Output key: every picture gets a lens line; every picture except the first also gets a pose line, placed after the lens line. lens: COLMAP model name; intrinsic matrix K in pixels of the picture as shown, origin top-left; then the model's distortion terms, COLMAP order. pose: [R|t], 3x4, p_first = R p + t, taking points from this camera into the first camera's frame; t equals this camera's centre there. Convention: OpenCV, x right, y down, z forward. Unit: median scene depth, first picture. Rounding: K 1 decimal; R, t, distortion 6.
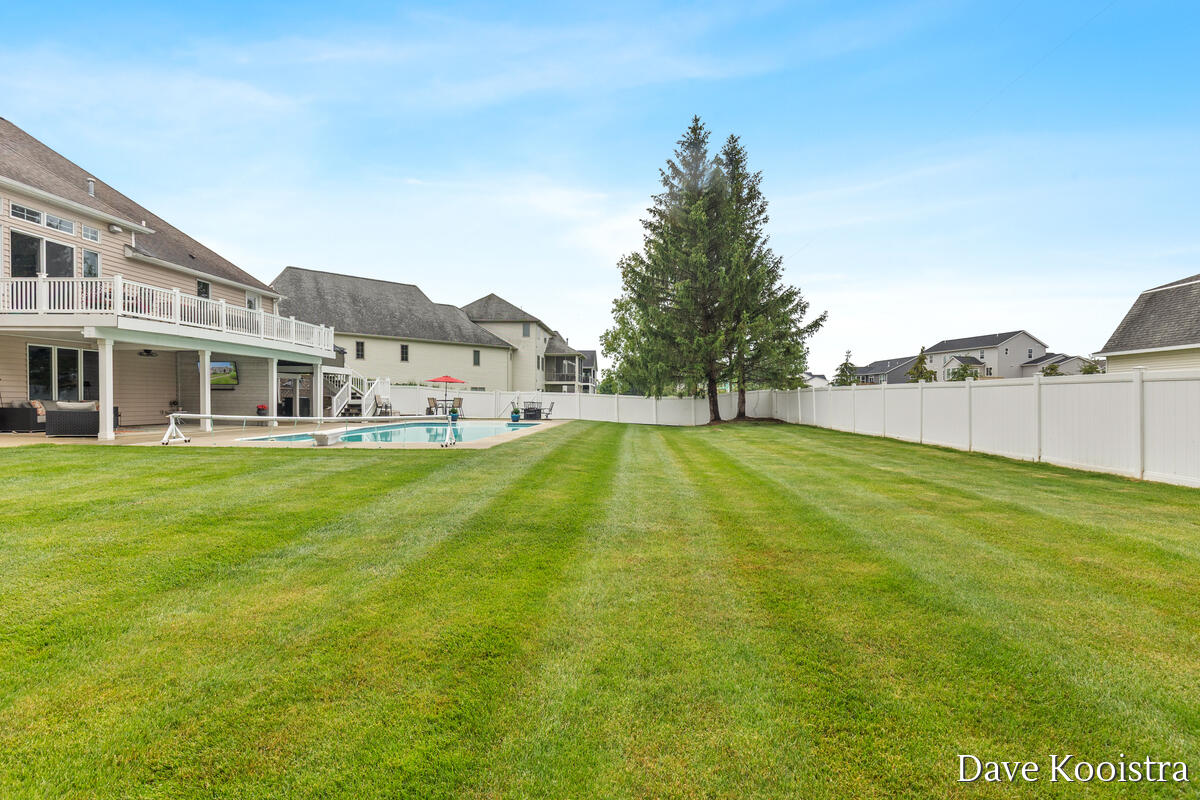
lens RADIAL K [[560.9, 0, 616.6], [0, 560.9, 399.4], [0, 0, 1]] dist [0.008477, 0.000064]
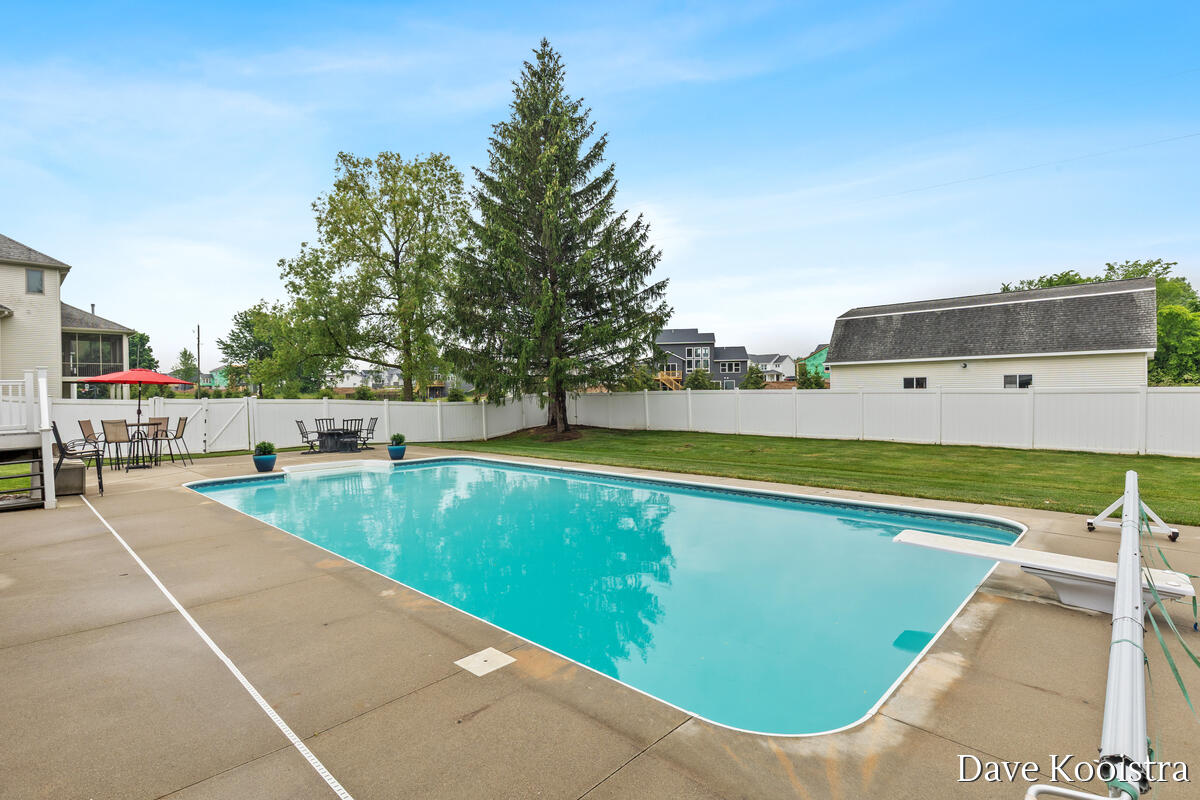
lens RADIAL K [[565.1, 0, 603.6], [0, 565.1, 398.8], [0, 0, 1]] dist [-0.008851, 0.001350]
pose [[0.660703, -0.019011, 0.750407, -0.208629], [0.014159, 0.999817, 0.012864, -0.010303], [-0.750514, 0.002125, 0.660851, 0.237039]]
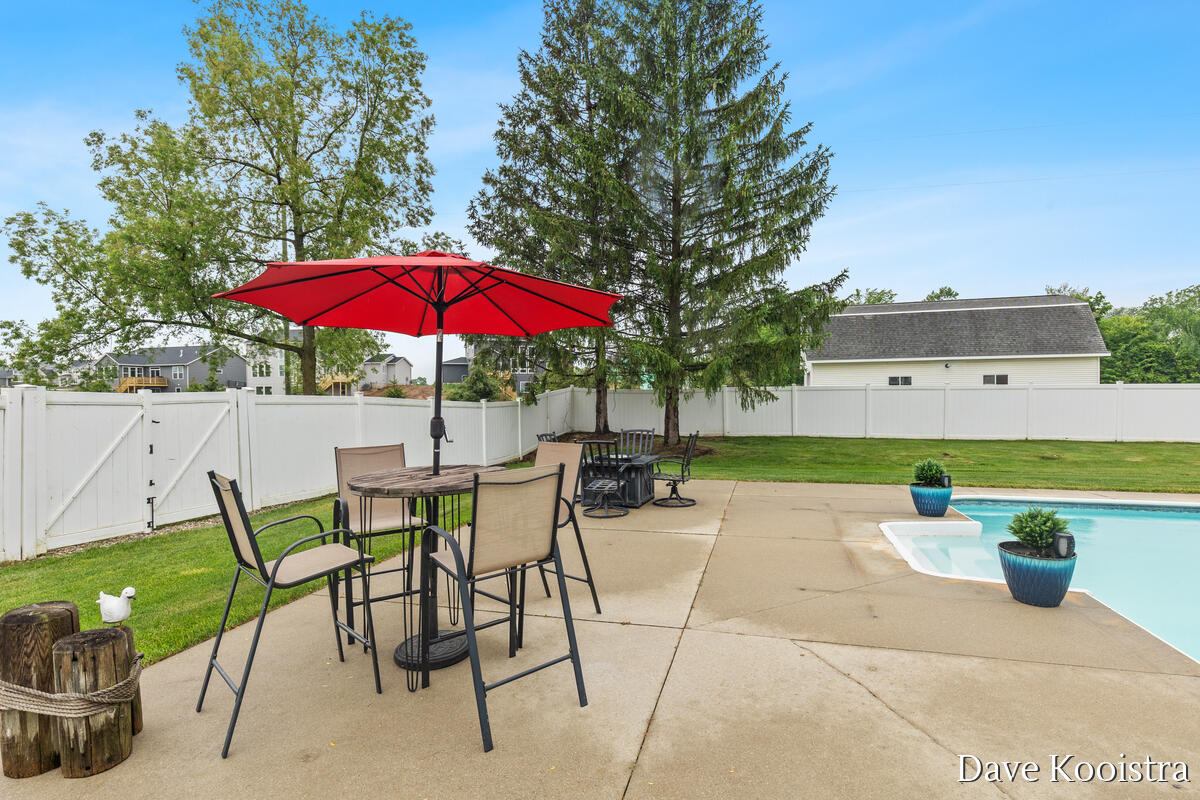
lens RADIAL K [[565.1, 0, 603.6], [0, 565.1, 398.8], [0, 0, 1]] dist [-0.008851, 0.001350]
pose [[0.245497, -0.018364, 0.969223, -0.215591], [0.012769, 0.999795, 0.015709, -0.010010], [-0.969313, 0.008519, 0.245681, 0.512063]]
